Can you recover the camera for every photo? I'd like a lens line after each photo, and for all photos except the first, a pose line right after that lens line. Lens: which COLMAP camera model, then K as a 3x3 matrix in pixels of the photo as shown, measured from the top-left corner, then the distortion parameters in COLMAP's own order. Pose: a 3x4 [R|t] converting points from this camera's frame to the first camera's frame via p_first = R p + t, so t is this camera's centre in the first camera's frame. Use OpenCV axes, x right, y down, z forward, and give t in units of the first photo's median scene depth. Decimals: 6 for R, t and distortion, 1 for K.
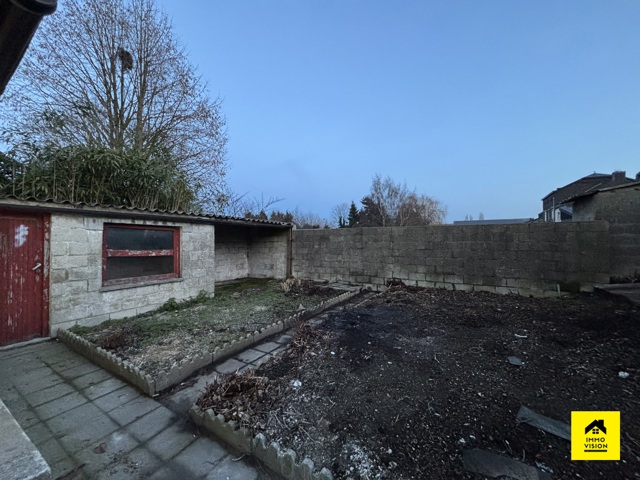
lens RADIAL K [[257.3, 0, 318.6], [0, 257.3, 241.5], [0, 0, 1]] dist [0.004658, -0.000437]
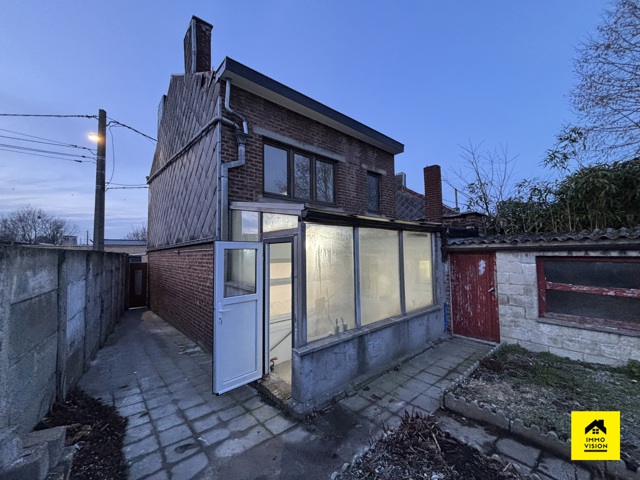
lens RADIAL K [[257.3, 0, 318.8], [0, 257.3, 238.5], [0, 0, 1]] dist [0.004658, -0.000437]
pose [[-0.320117, -0.048211, -0.946150, 0.493448], [0.009631, 0.998487, -0.054137, -0.103651], [0.947329, -0.026443, -0.319168, 0.526793]]
